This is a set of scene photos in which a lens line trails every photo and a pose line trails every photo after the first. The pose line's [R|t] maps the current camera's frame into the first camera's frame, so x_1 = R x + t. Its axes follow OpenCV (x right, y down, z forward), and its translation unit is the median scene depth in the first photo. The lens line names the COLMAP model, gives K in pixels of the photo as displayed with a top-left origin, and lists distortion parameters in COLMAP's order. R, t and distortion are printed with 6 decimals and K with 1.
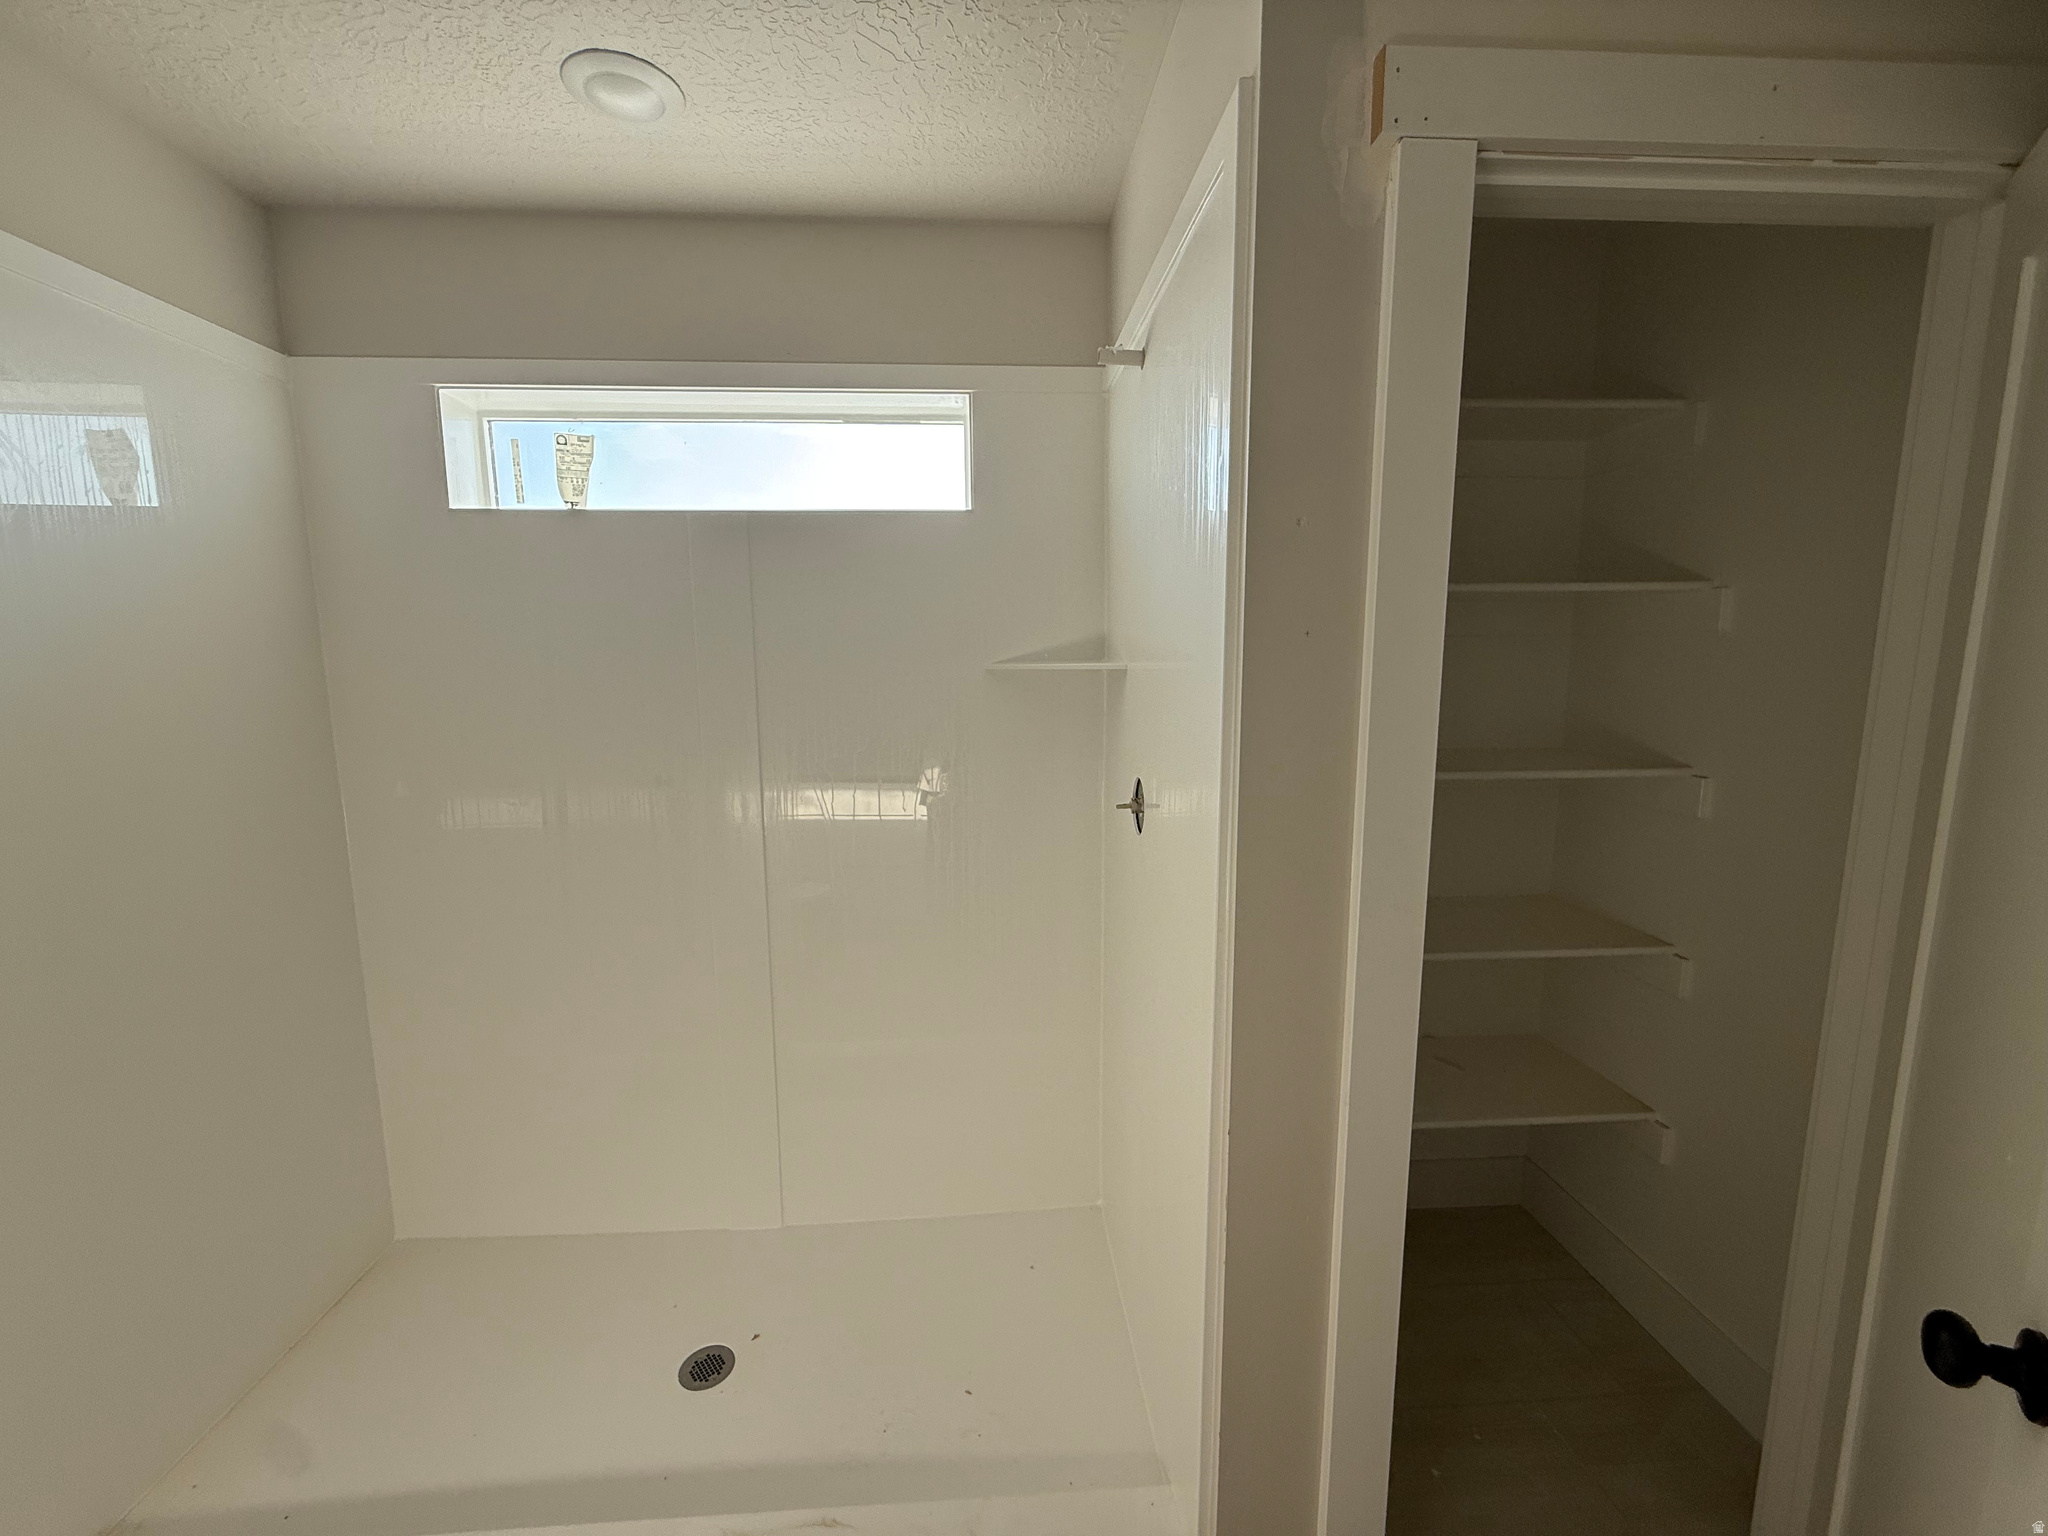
lens RADIAL K [[818.1, 0, 1022.3], [0, 818.1, 769.0], [0, 0, 1]] dist [-0.001643, 0.000239]
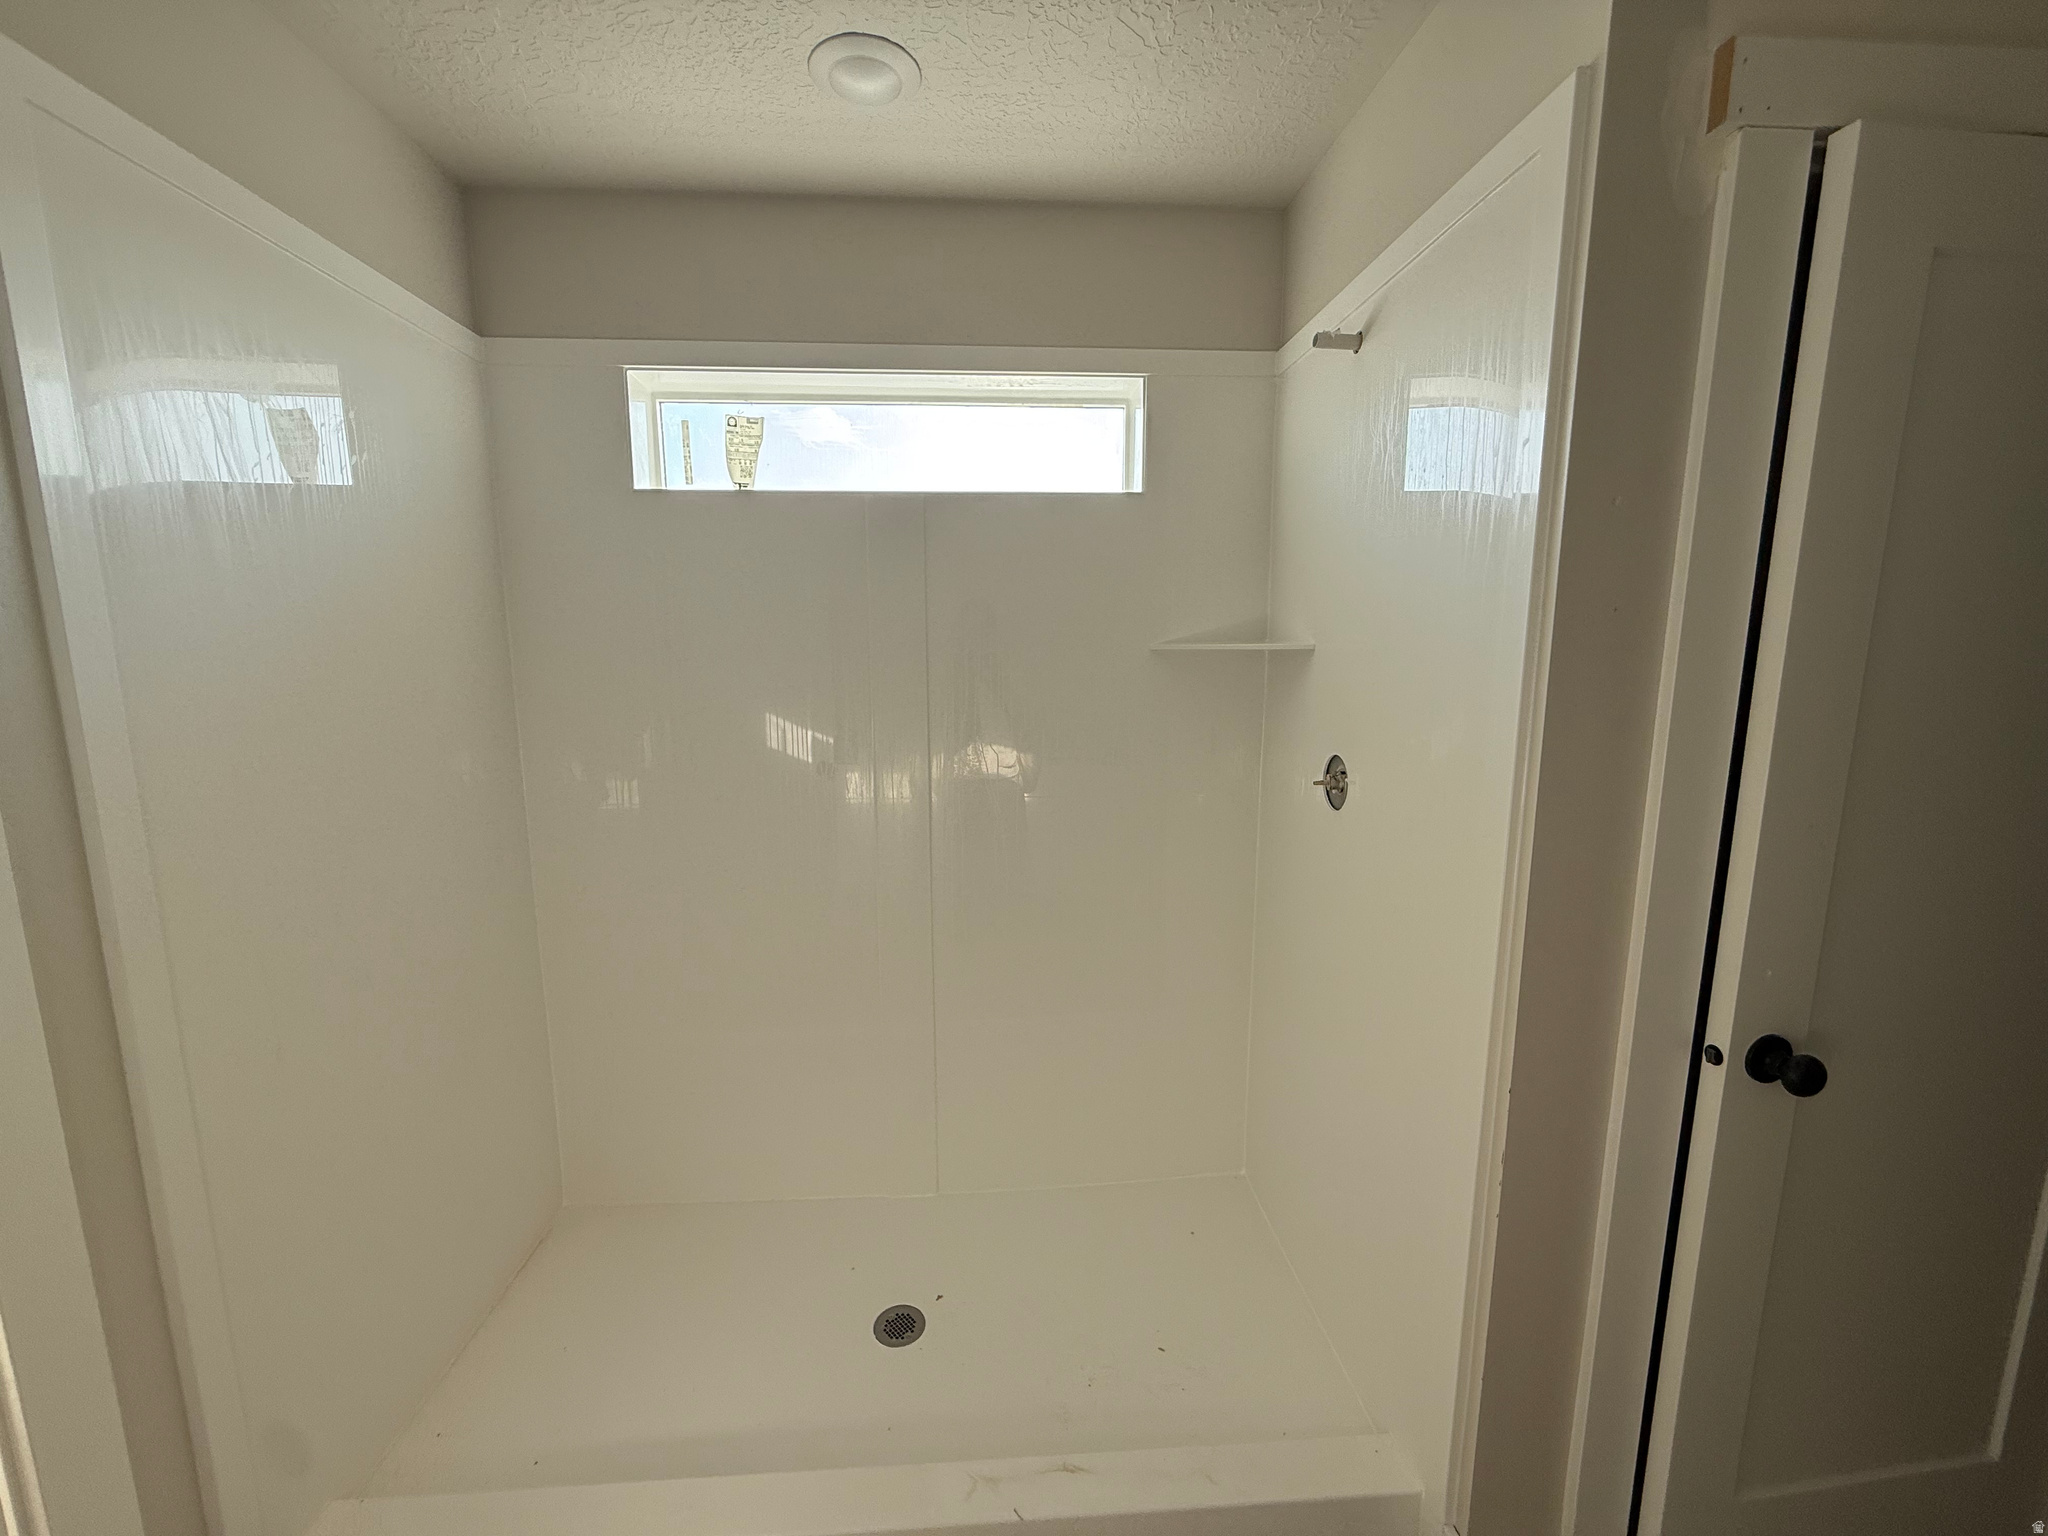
lens RADIAL K [[818.1, 0, 1015.5], [0, 818.1, 768.9], [0, 0, 1]] dist [-0.001643, 0.000239]
pose [[0.999992, 0.004070, 0.000388, -0.232642], [-0.004075, 0.999883, 0.014754, 0.012645], [-0.000328, -0.014756, 0.999891, -0.021170]]
